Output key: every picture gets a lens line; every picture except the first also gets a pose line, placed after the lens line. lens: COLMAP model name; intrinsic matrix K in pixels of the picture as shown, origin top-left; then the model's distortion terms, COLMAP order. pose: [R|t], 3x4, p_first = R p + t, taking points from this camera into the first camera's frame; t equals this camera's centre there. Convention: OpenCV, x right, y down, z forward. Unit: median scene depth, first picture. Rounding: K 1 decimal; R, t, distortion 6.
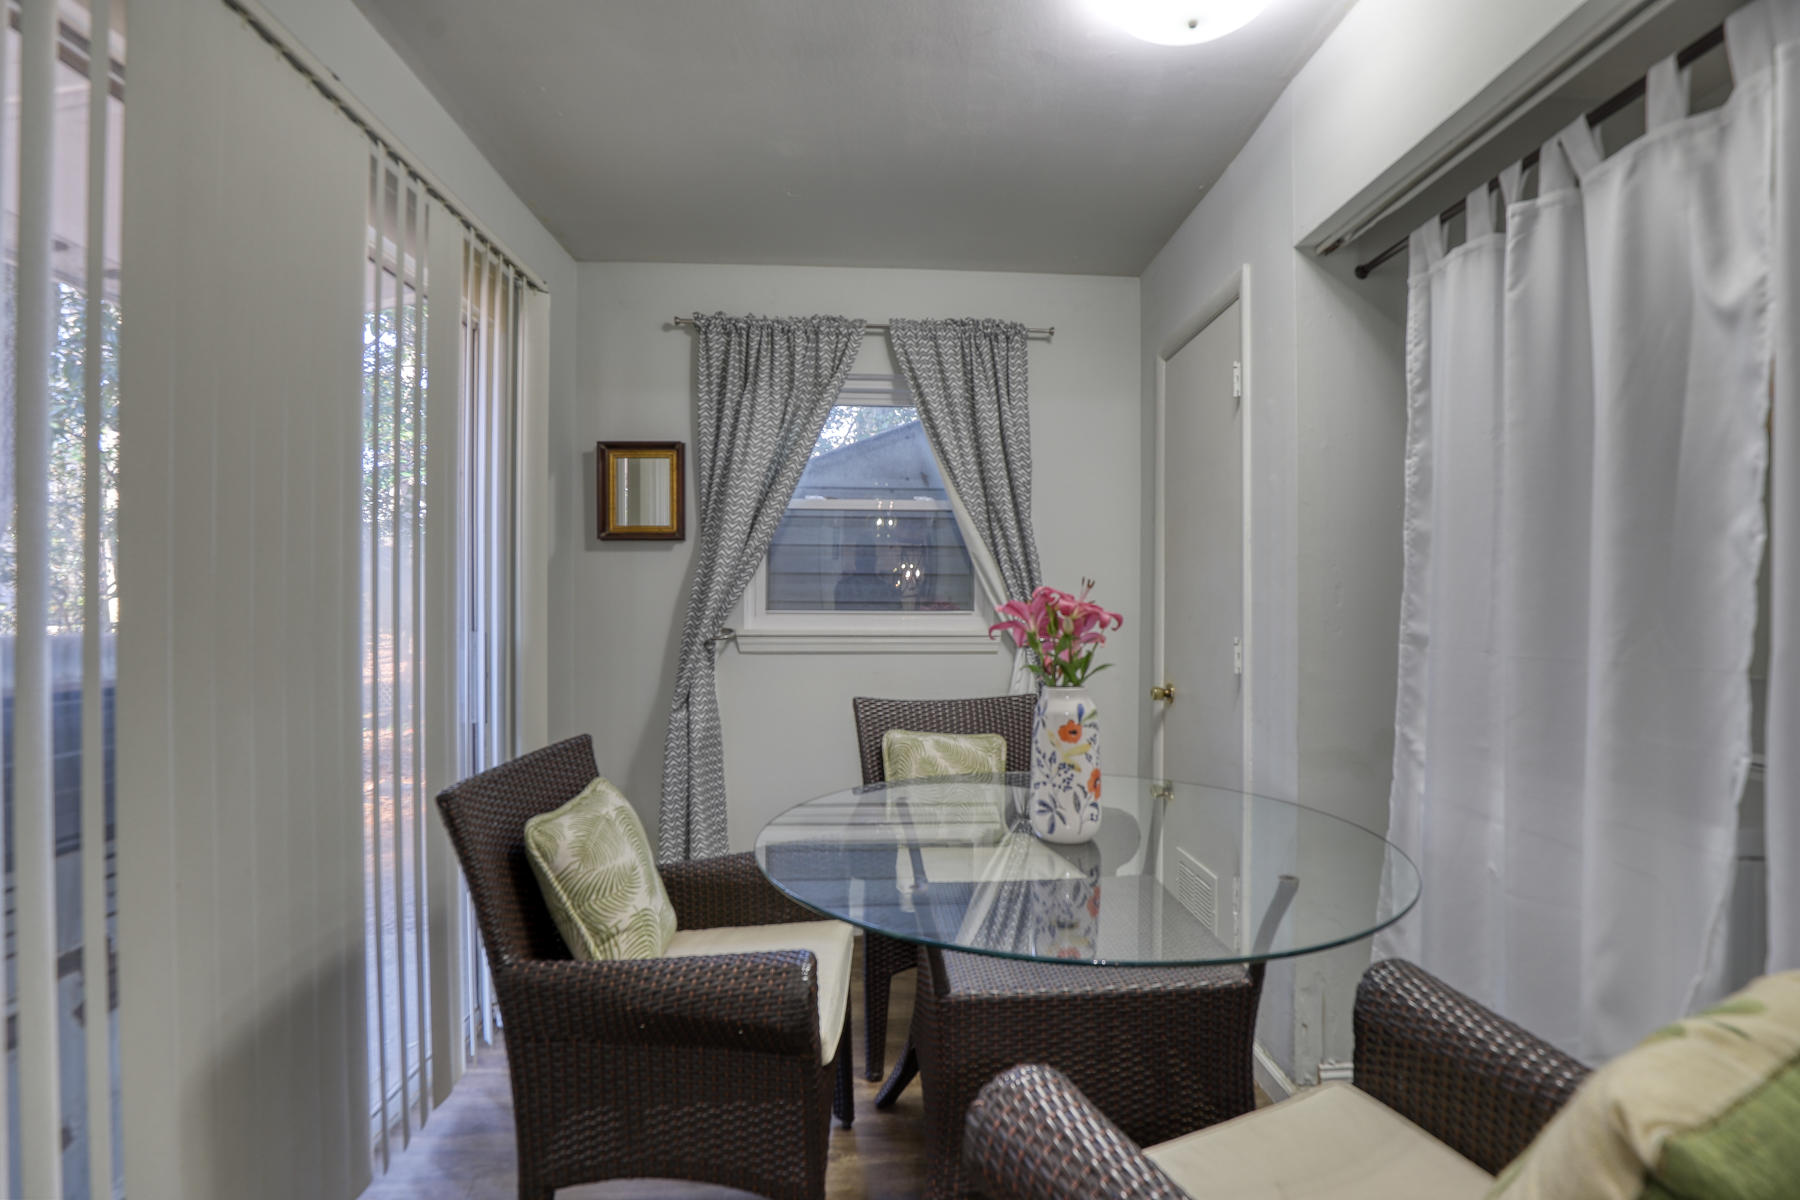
lens RADIAL K [[864.5, 0, 910.3], [0, 864.5, 602.2], [0, 0, 1]] dist [-0.024486, 0.000515]
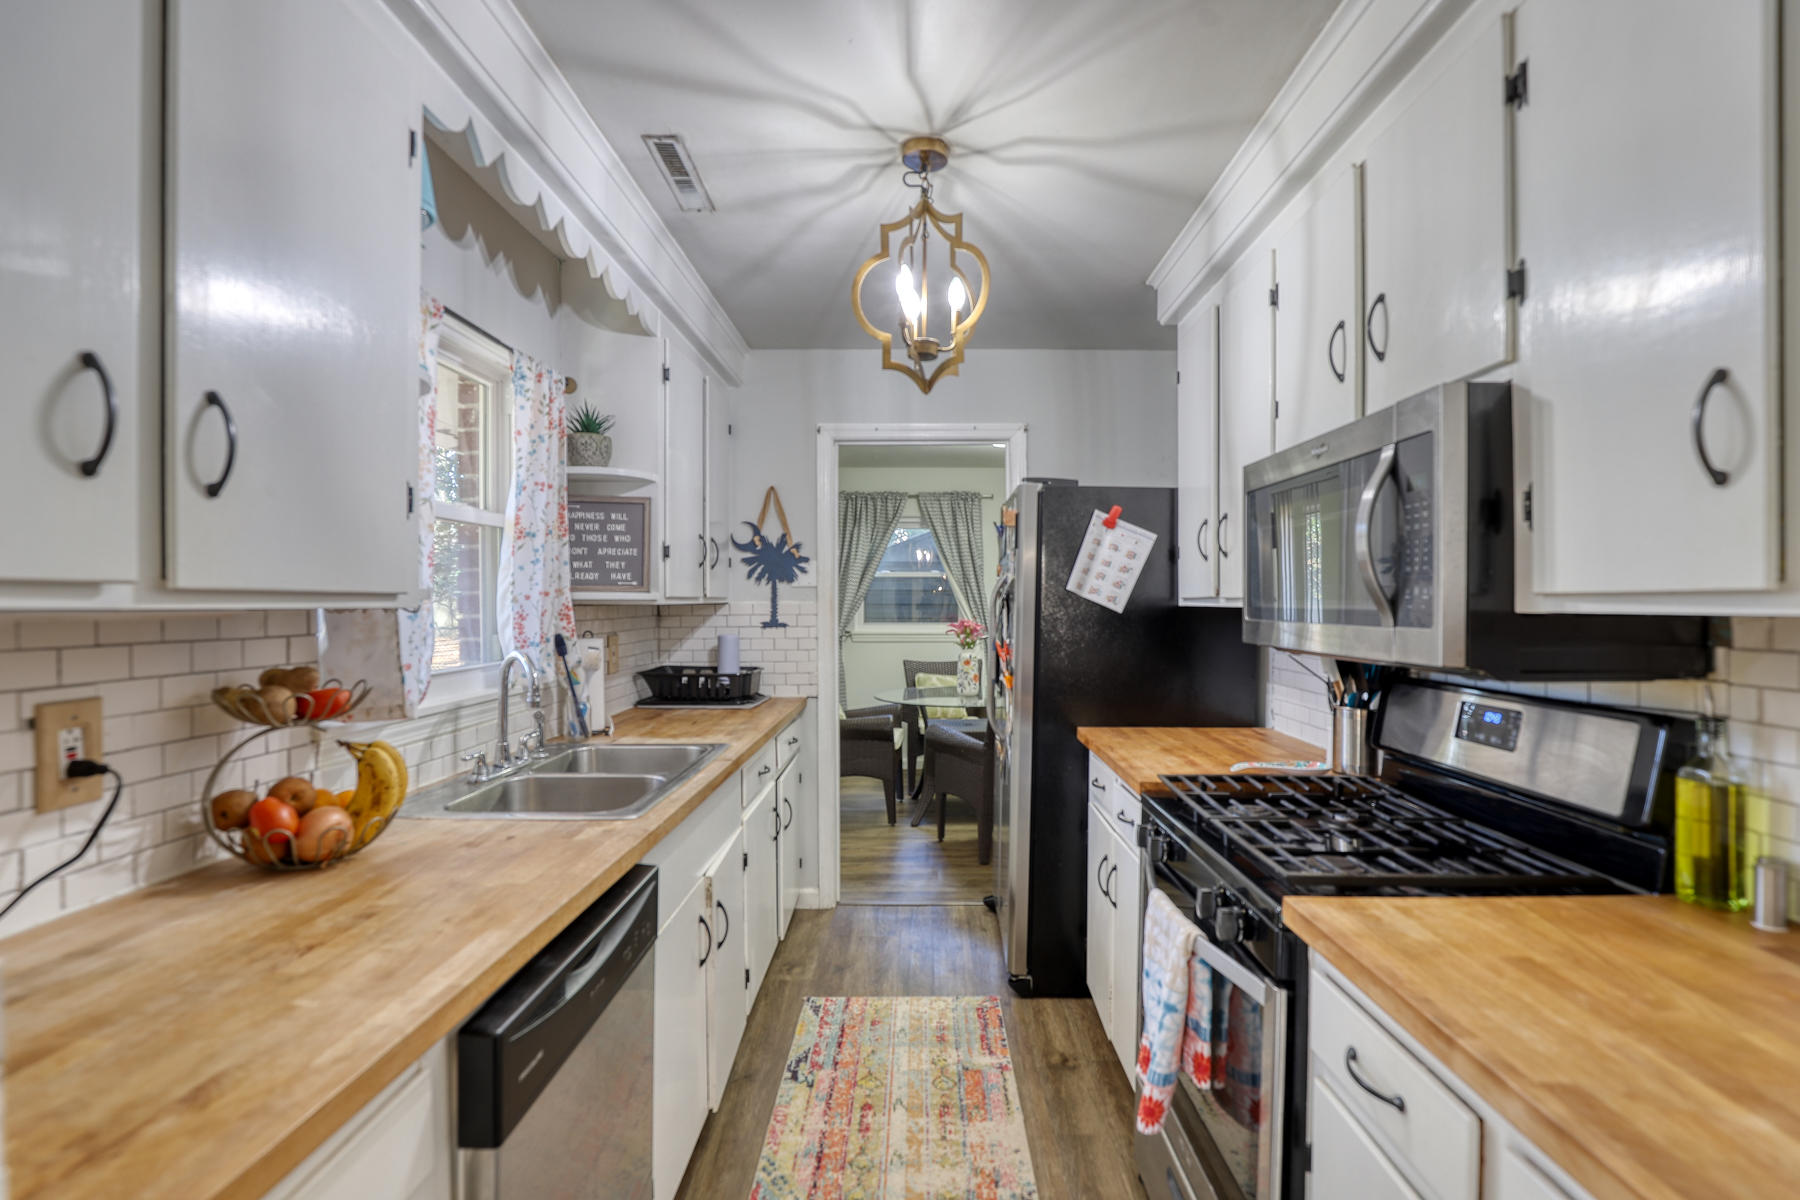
lens RADIAL K [[864.5, 0, 900.5], [0, 864.5, 604.0], [0, 0, 1]] dist [-0.024486, 0.000515]
pose [[0.997784, -0.002848, -0.066470, 0.076592], [0.002483, 0.999981, -0.005562, -0.027142], [0.066484, 0.005385, 0.997773, -1.232766]]
